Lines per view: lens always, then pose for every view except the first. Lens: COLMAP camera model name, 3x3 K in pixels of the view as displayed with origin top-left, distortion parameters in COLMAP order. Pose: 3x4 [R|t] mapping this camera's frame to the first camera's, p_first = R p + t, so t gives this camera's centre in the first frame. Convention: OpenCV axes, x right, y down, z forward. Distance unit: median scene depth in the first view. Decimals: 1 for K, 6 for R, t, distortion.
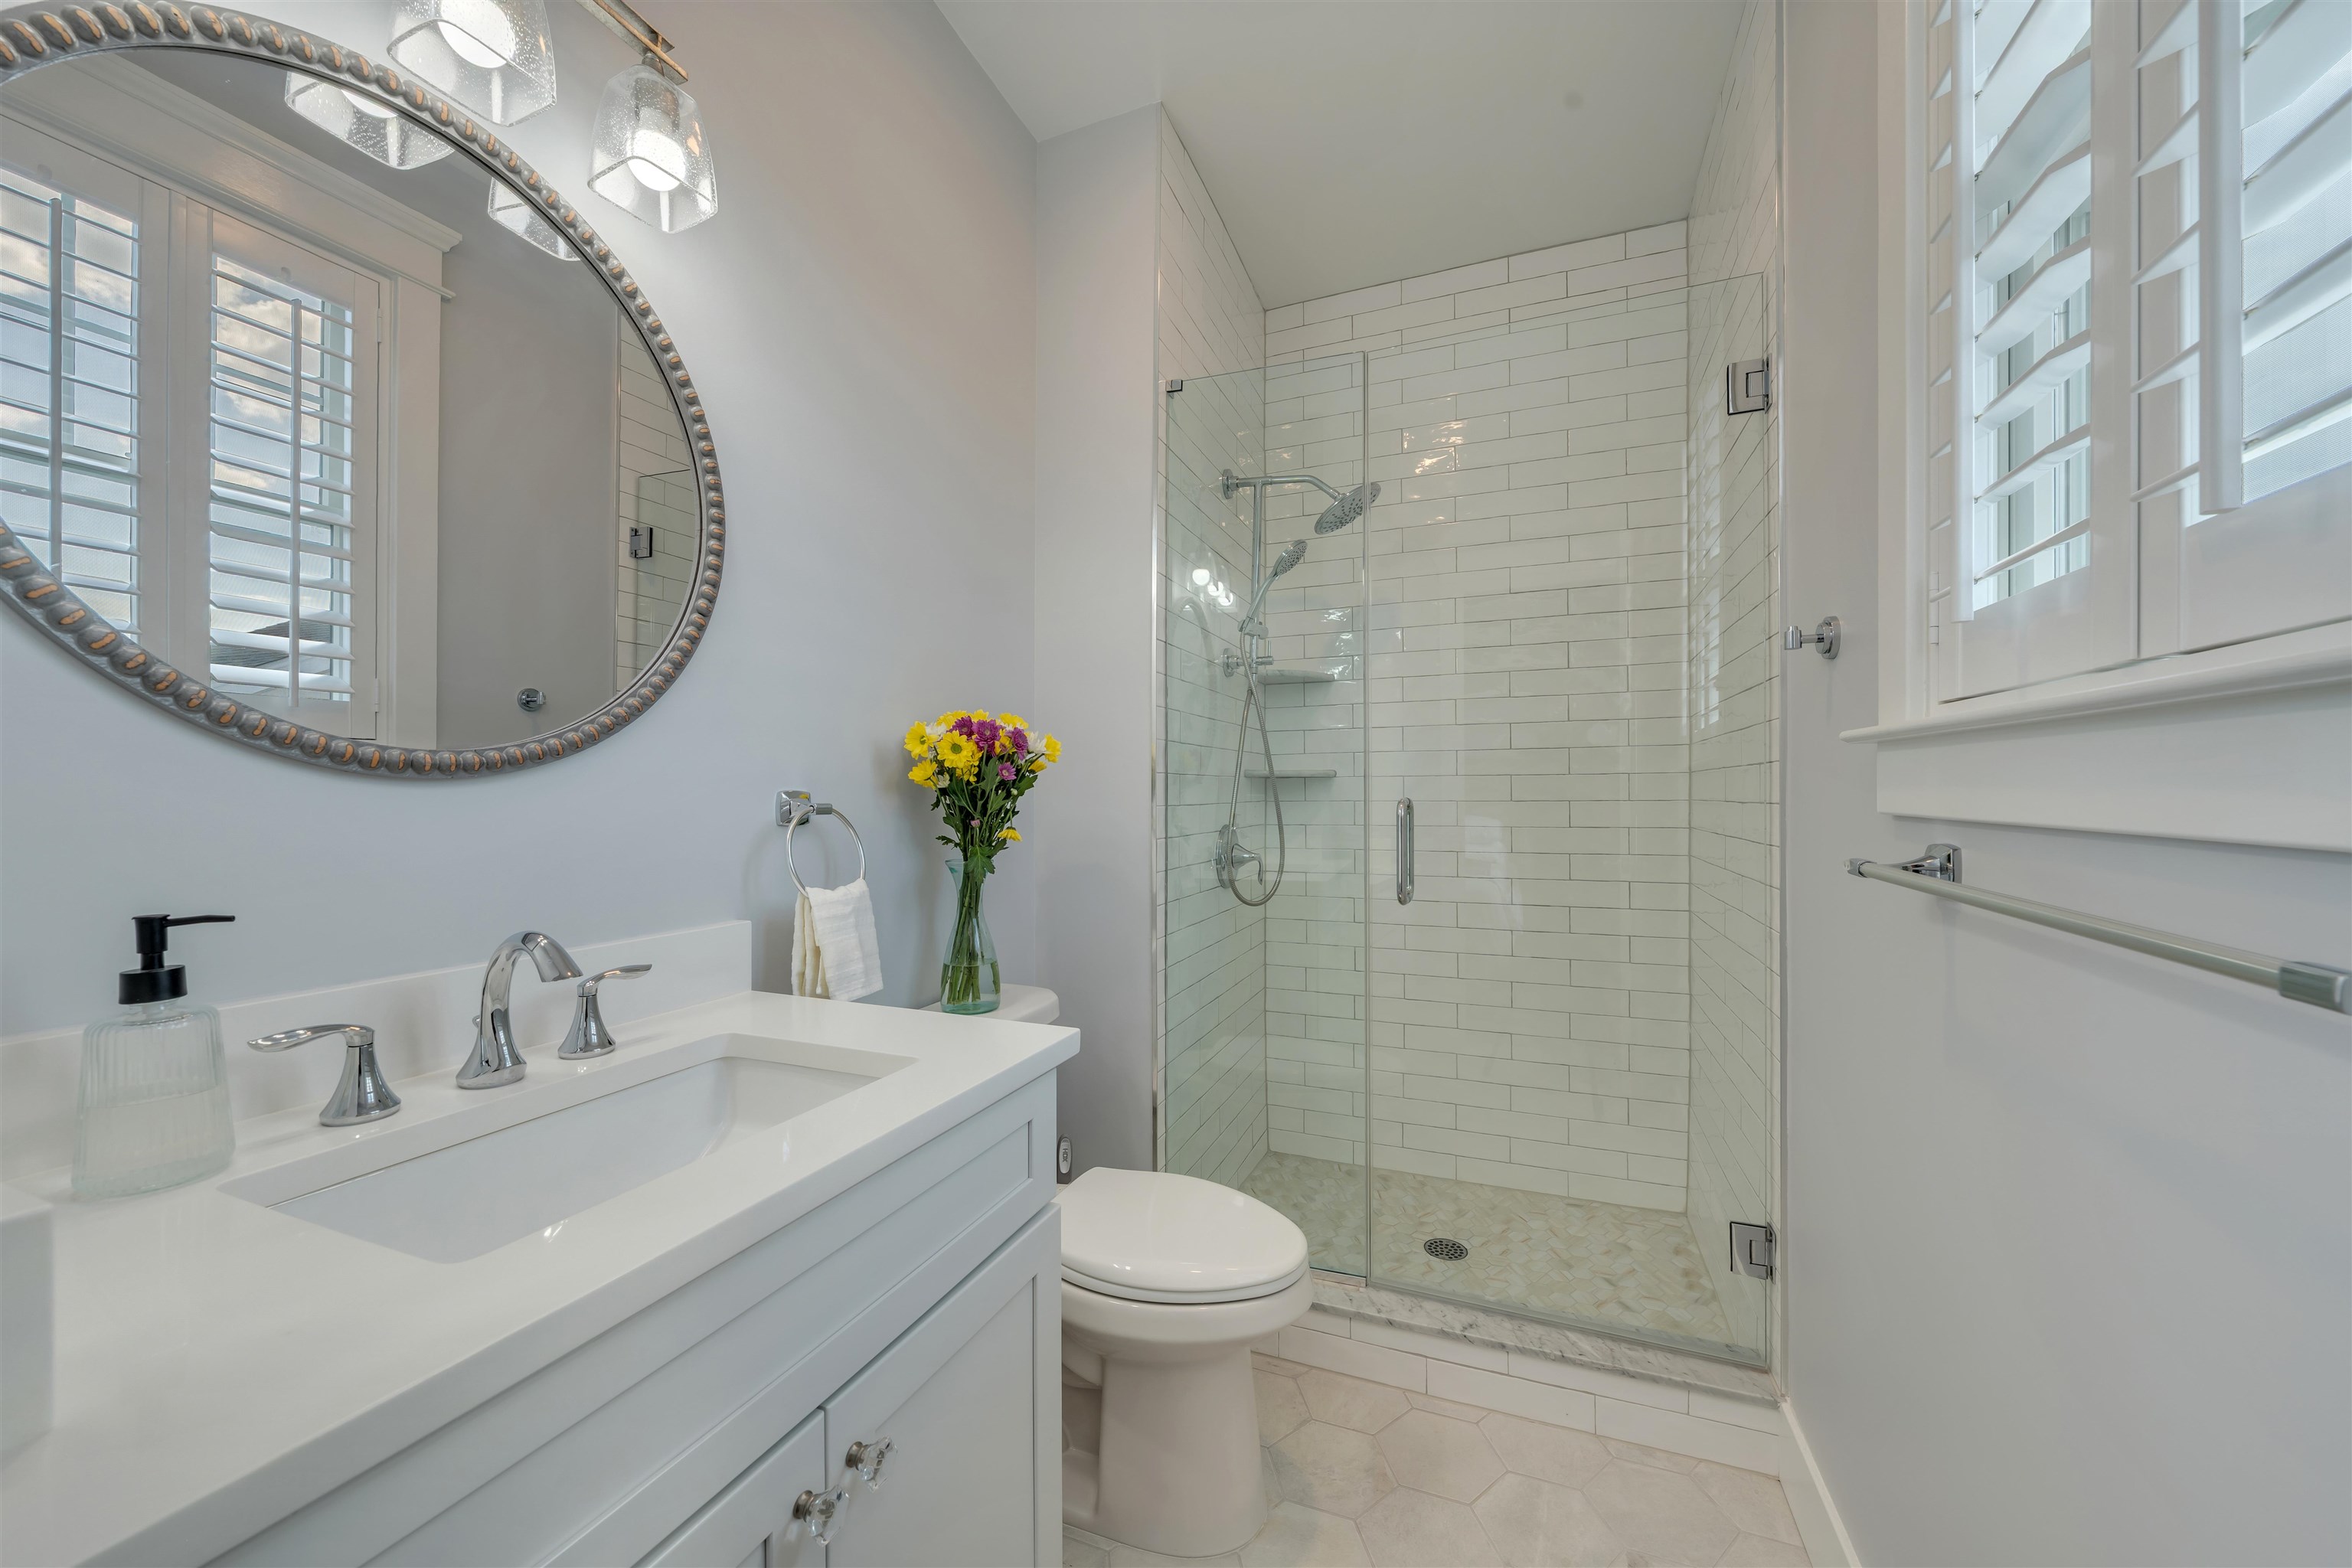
lens RADIAL K [[874.6, 0, 1176.0], [0, 874.6, 784.0], [0, 0, 1]] dist [0.000017, 0.000000]
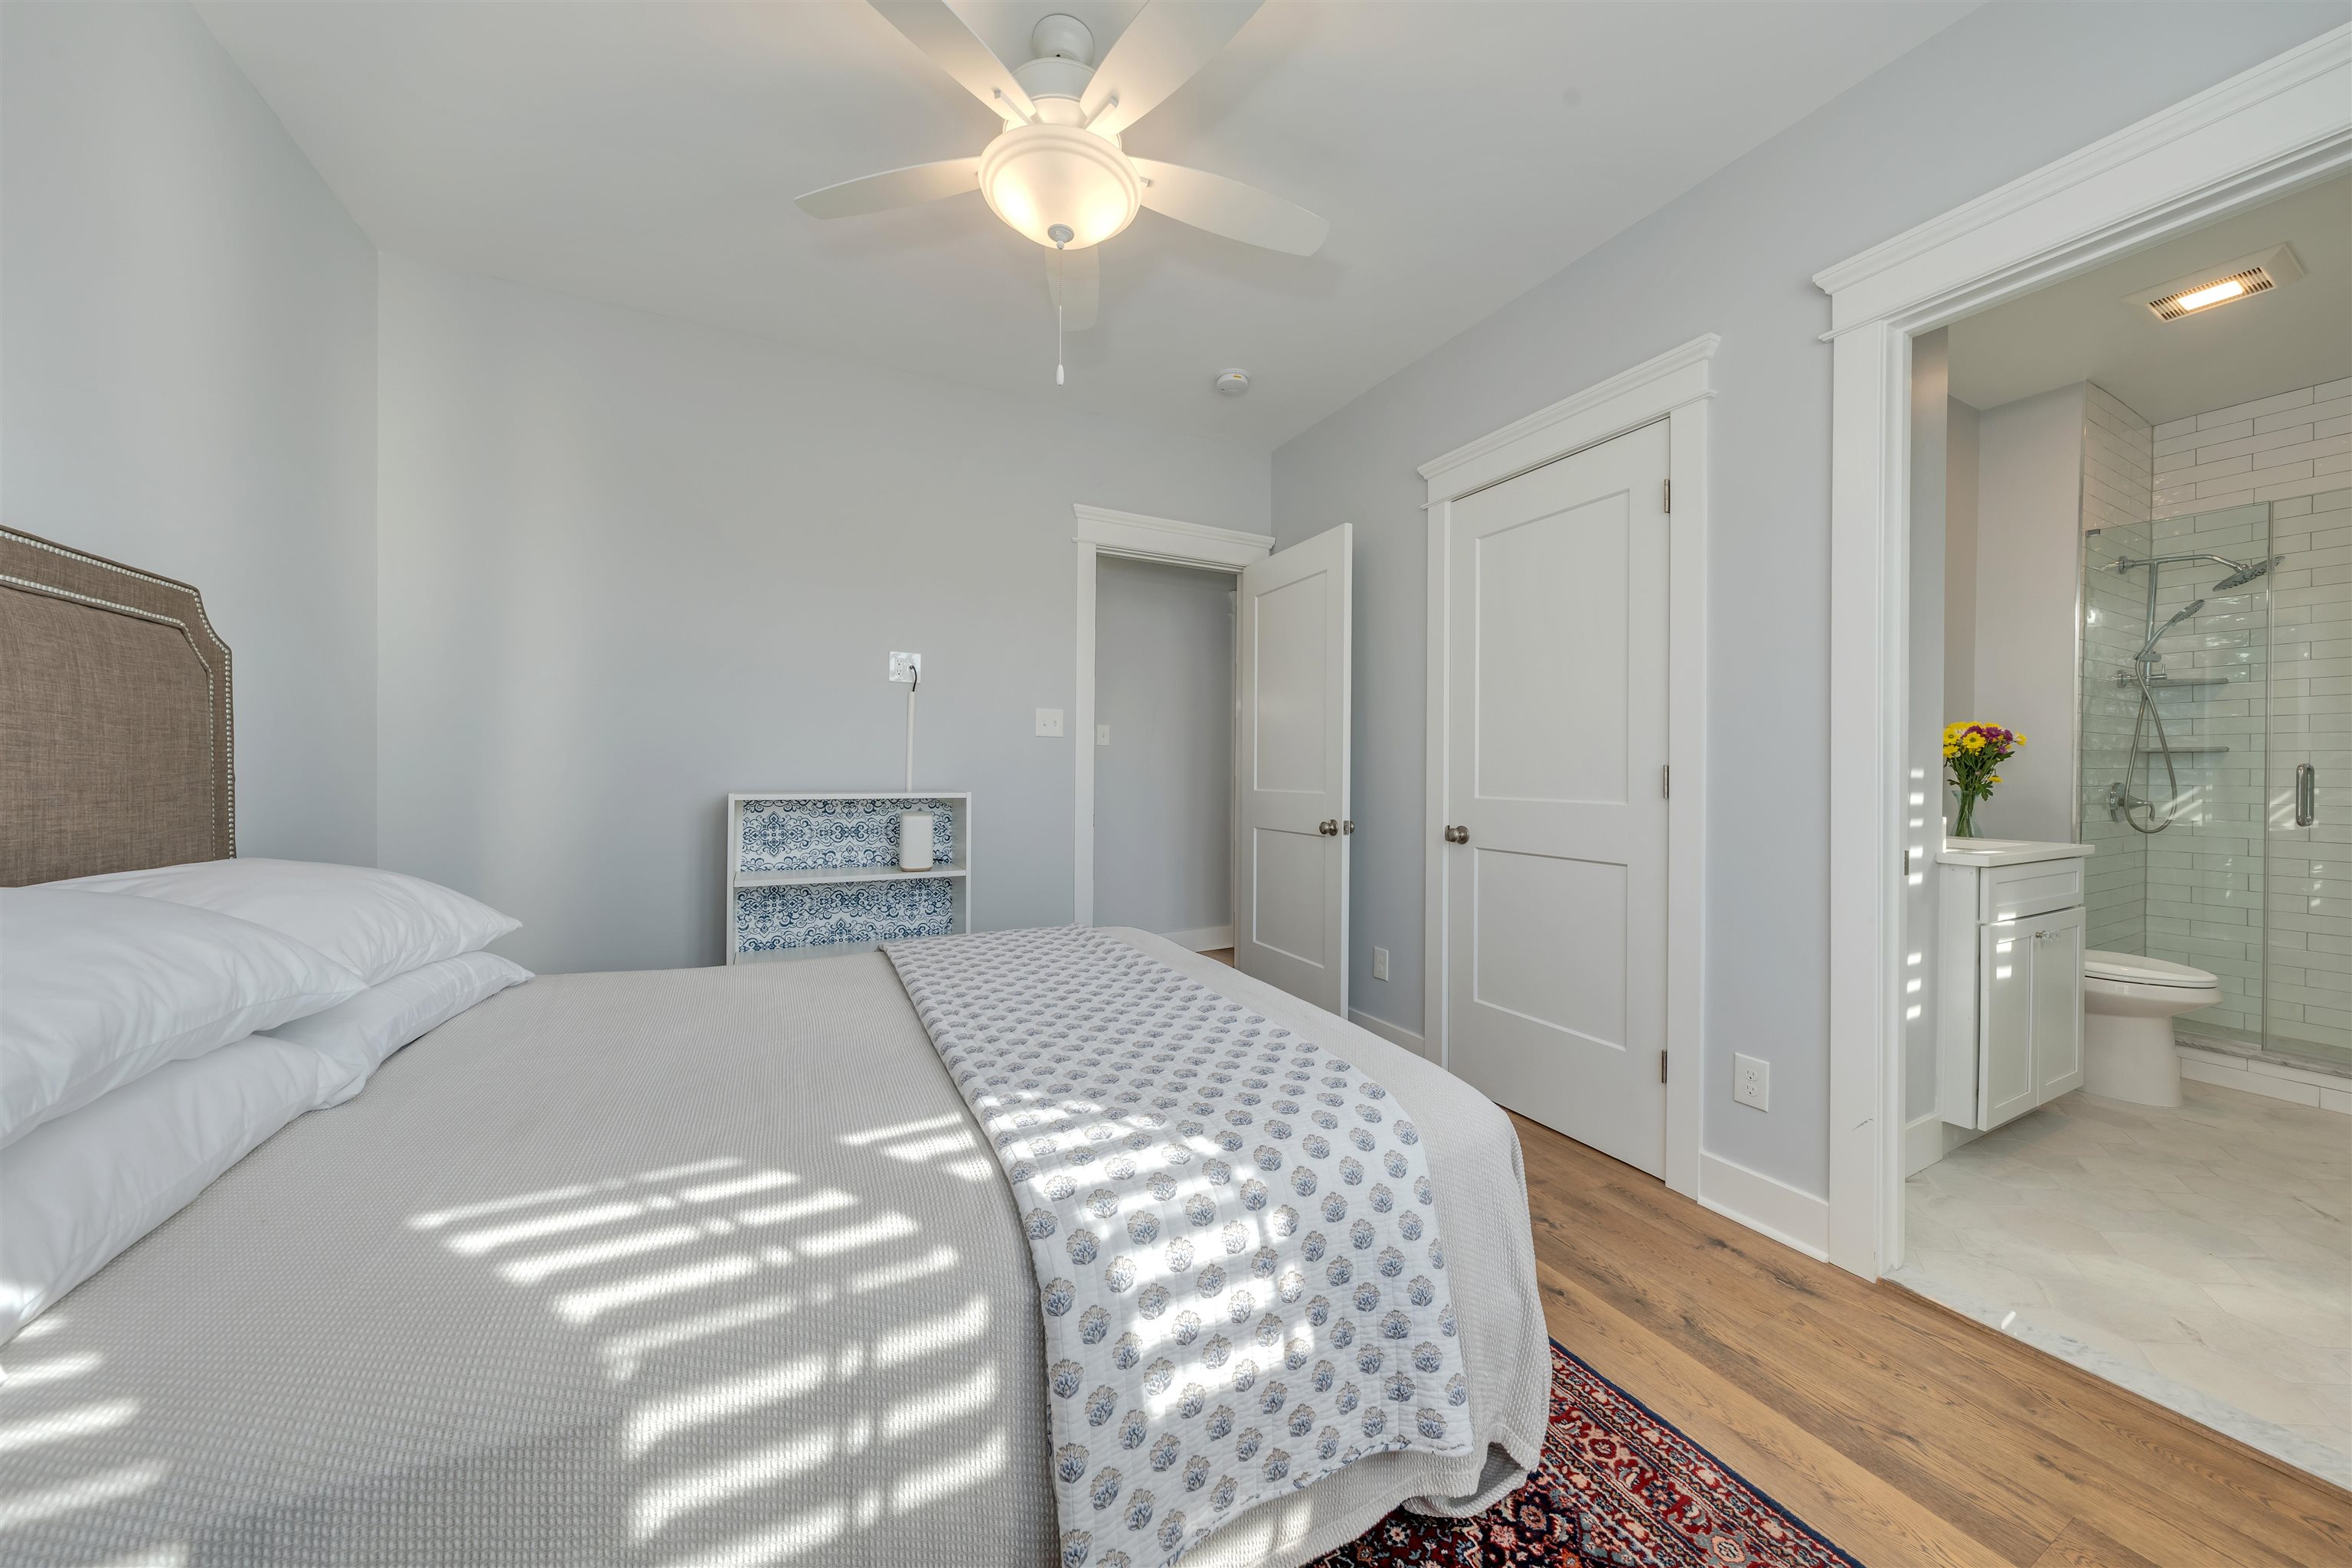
lens RADIAL K [[801.1, 0, 1177.4], [0, 801.1, 749.7], [0, 0, 1]] dist [-0.000216, 0.000001]
pose [[0.754952, 0.000857, -0.655780, -0.294790], [0.000673, 0.999998, 0.002082, -0.014080], [0.655780, -0.002013, 0.754949, -1.269626]]
